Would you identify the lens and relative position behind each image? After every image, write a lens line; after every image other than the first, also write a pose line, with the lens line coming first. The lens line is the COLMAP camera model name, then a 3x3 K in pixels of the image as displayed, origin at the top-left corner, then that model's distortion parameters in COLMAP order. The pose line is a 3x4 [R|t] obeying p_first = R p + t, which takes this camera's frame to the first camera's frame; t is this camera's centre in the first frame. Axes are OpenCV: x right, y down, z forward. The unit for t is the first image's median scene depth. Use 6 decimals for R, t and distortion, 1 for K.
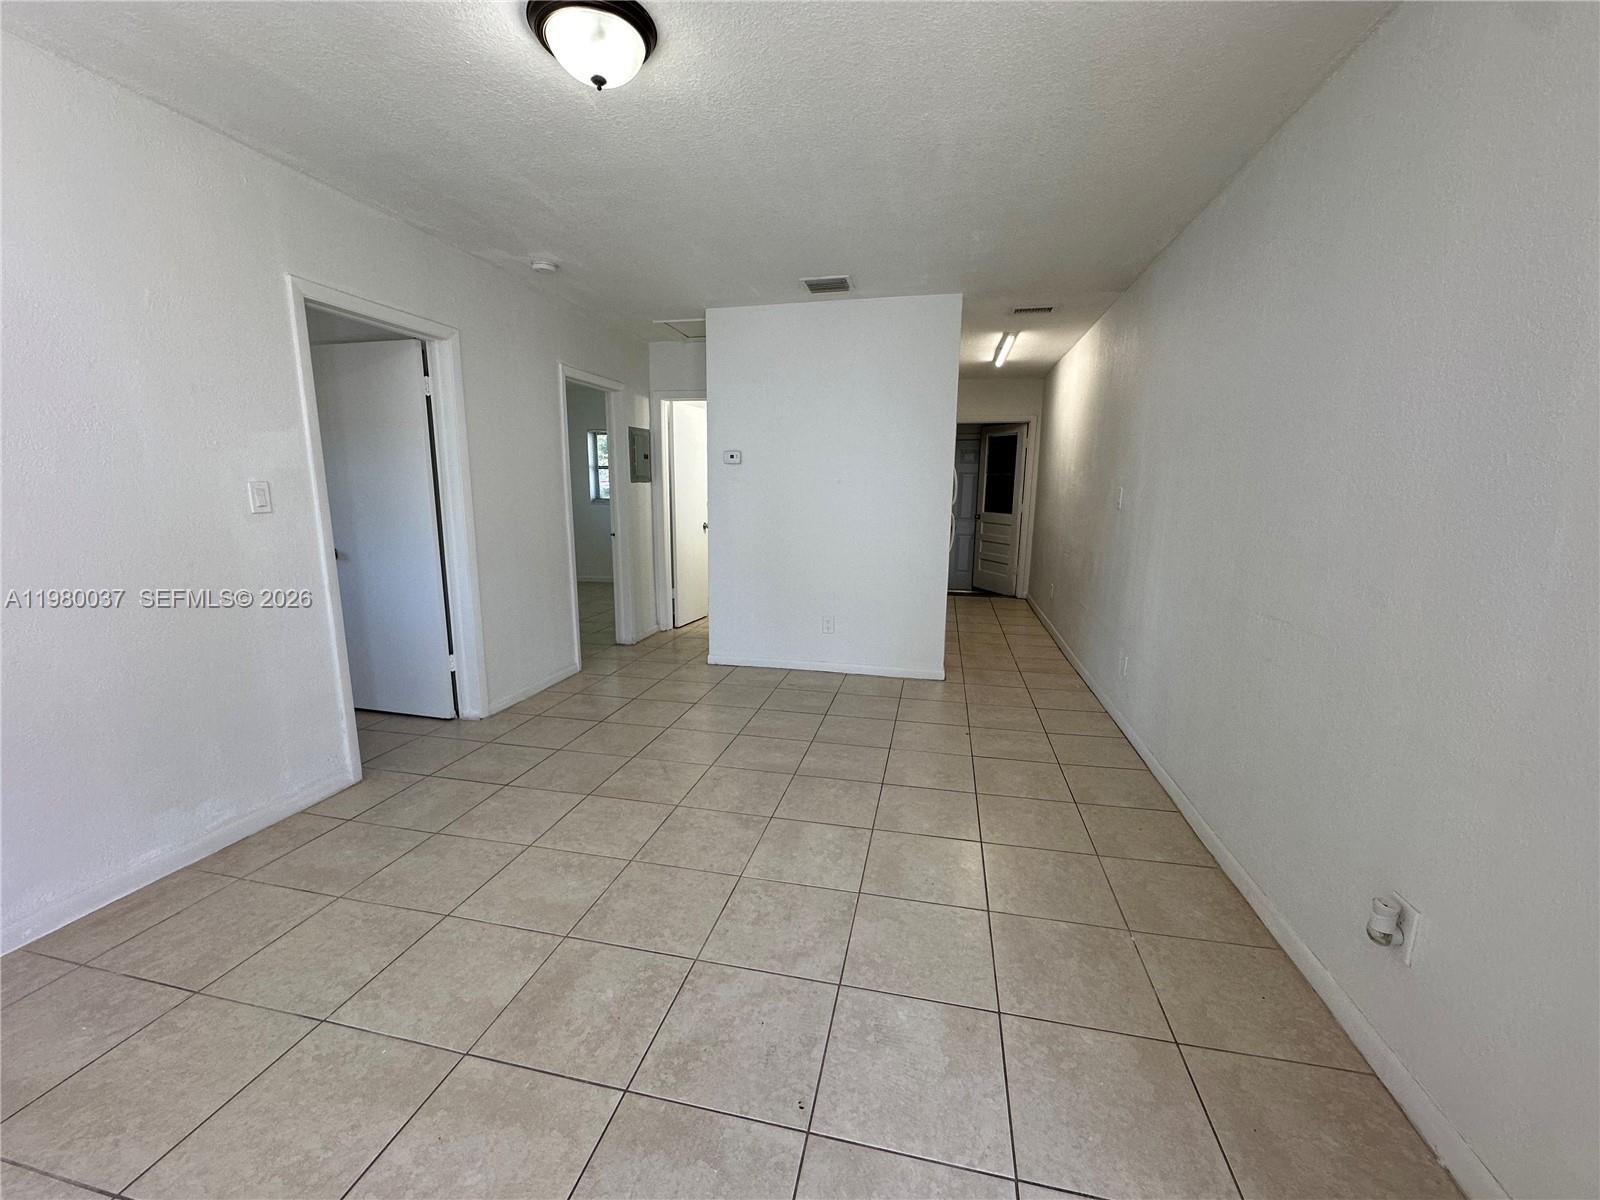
lens RADIAL K [[636.0, 0, 796.0], [0, 636.0, 596.3], [0, 0, 1]] dist [0.001356, -0.000195]
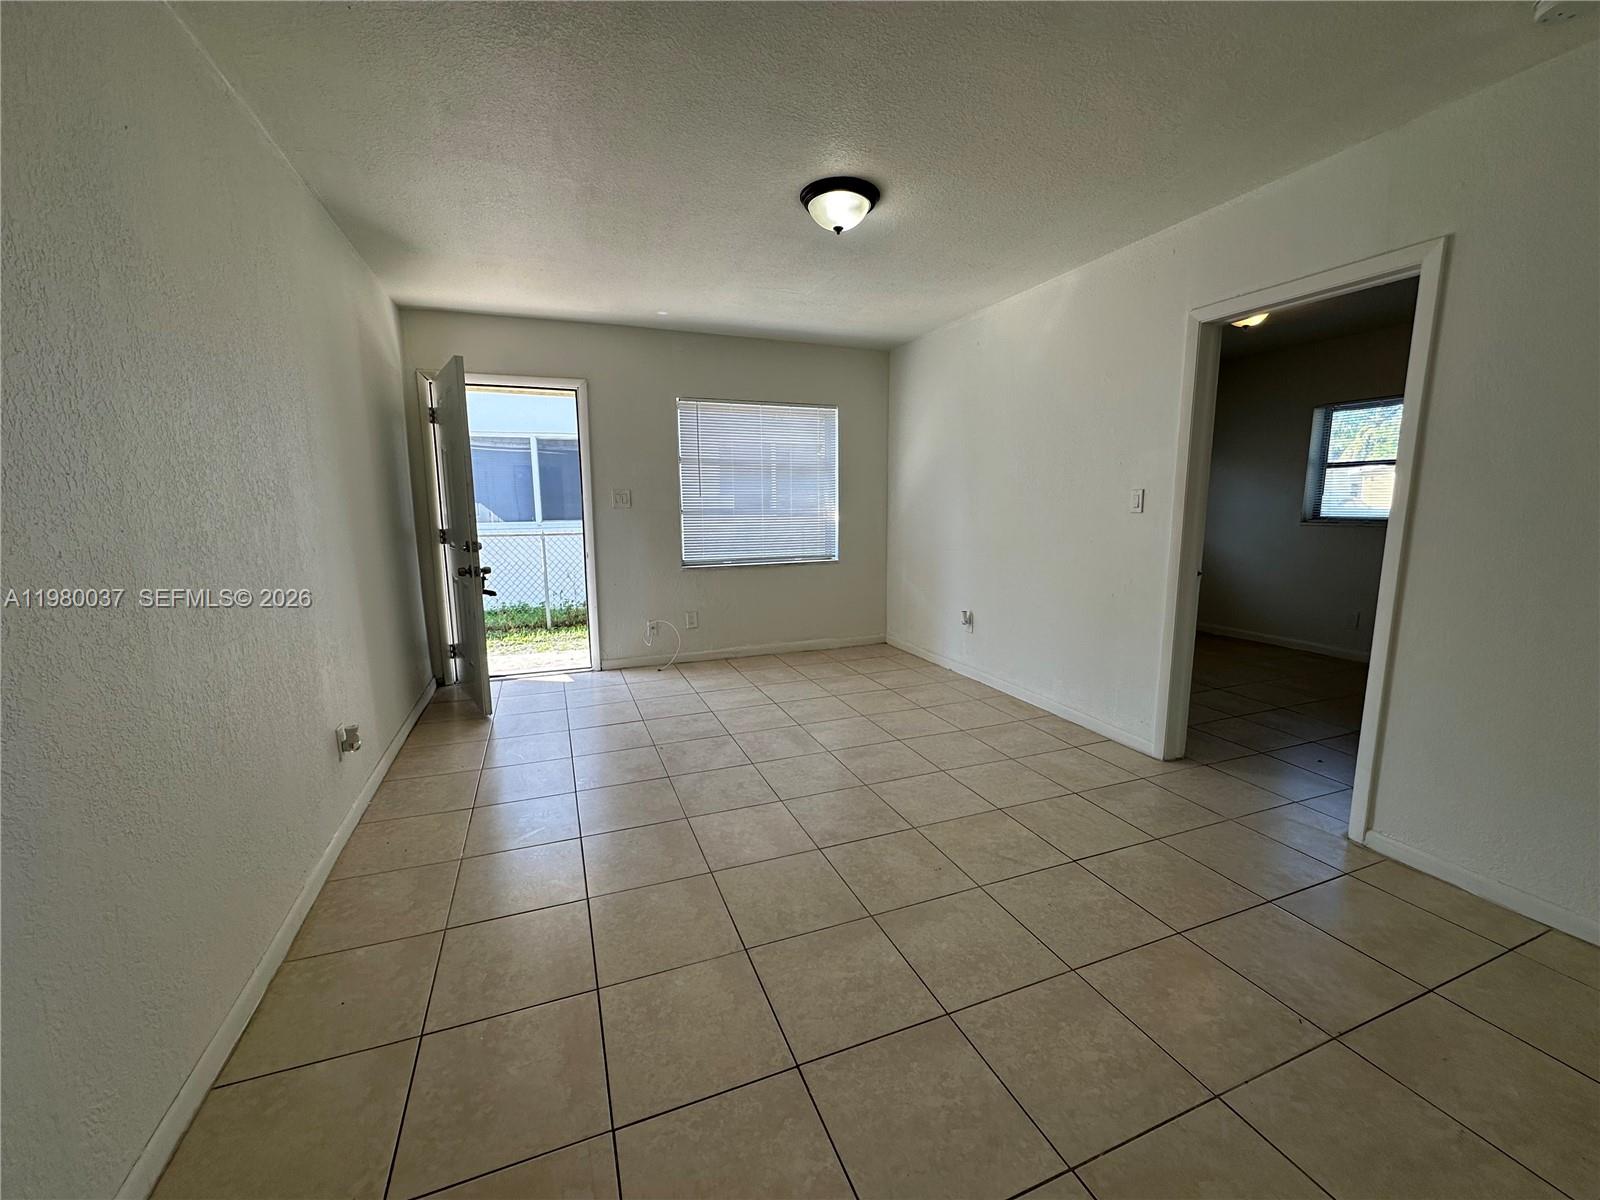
lens RADIAL K [[636.0, 0, 797.7], [0, 636.0, 602.8], [0, 0, 1]] dist [0.001356, -0.000195]
pose [[-0.826200, 0.088549, -0.556374, 0.488497], [-0.094948, 0.951558, 0.292441, -0.267450], [0.555318, 0.294441, -0.777770, 1.668334]]
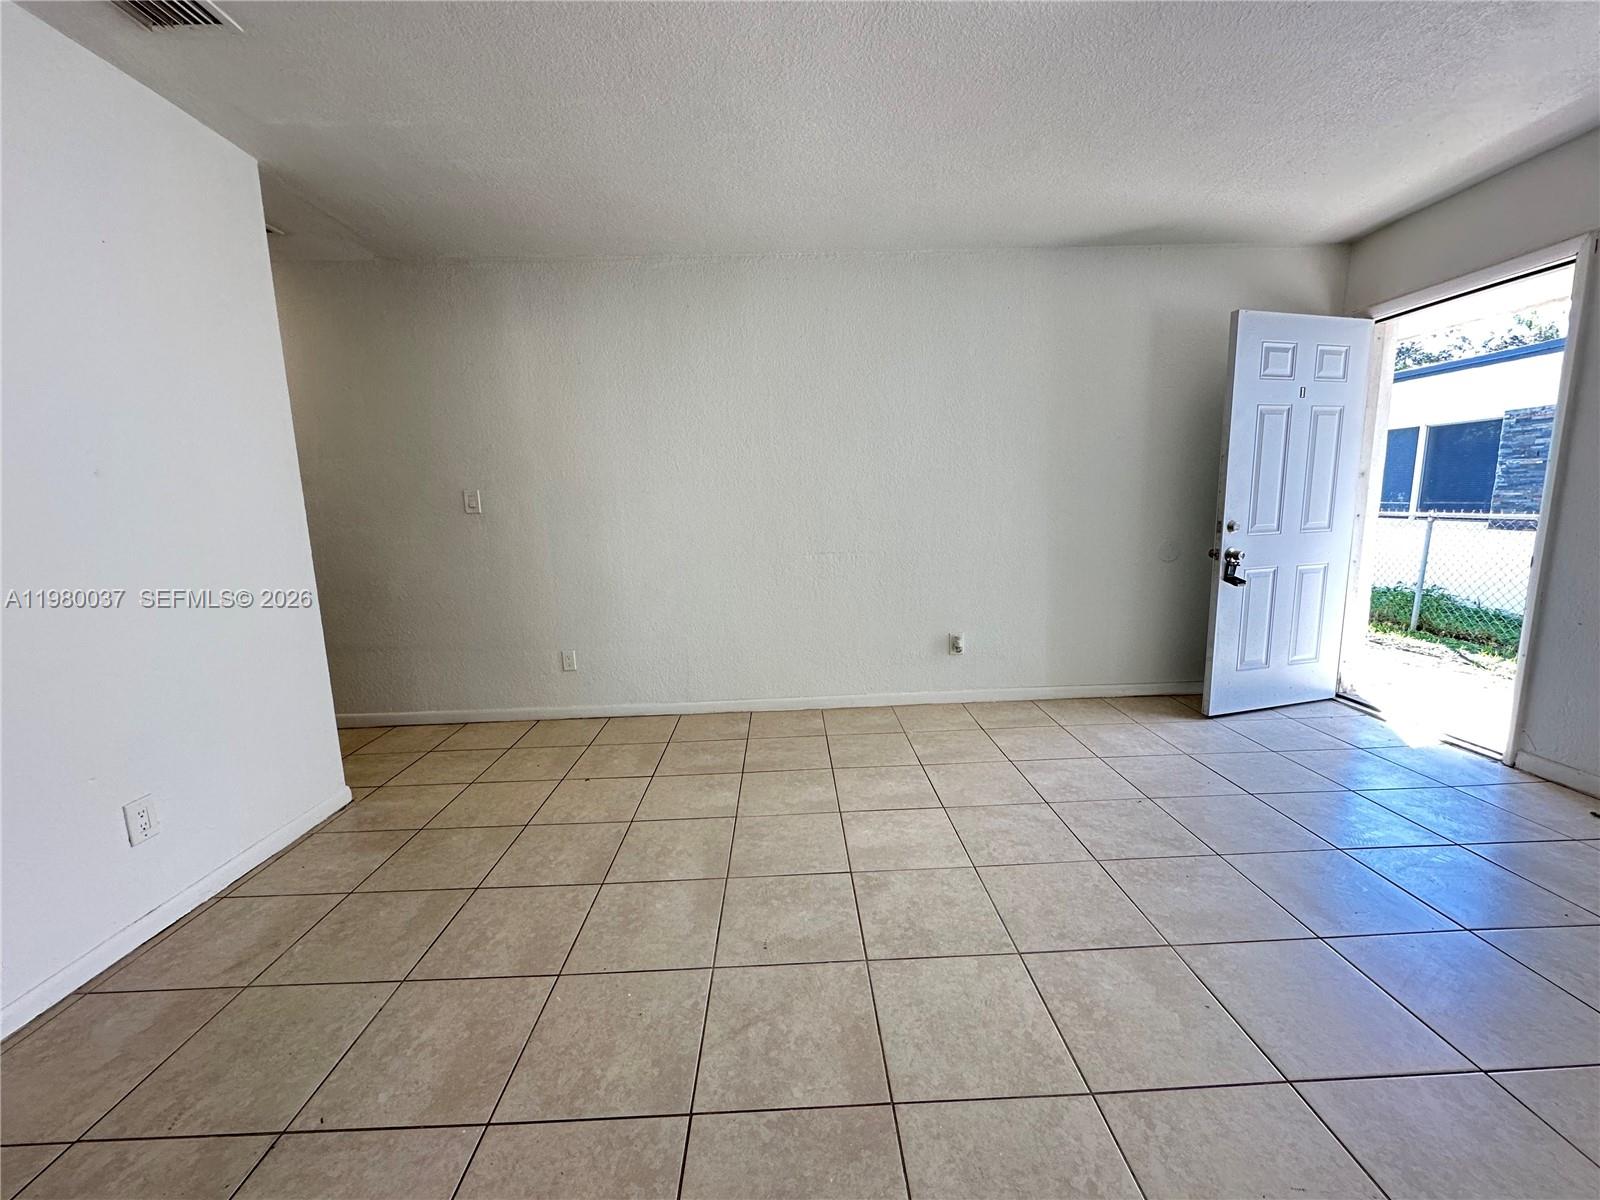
lens RADIAL K [[636.0, 0, 796.9], [0, 636.0, 598.9], [0, 0, 1]] dist [0.001356, -0.000195]
pose [[-0.242266, -0.146256, 0.959123, -0.790369], [0.192074, 0.961776, 0.195177, -0.170895], [-0.951007, 0.231507, -0.204914, 1.207943]]
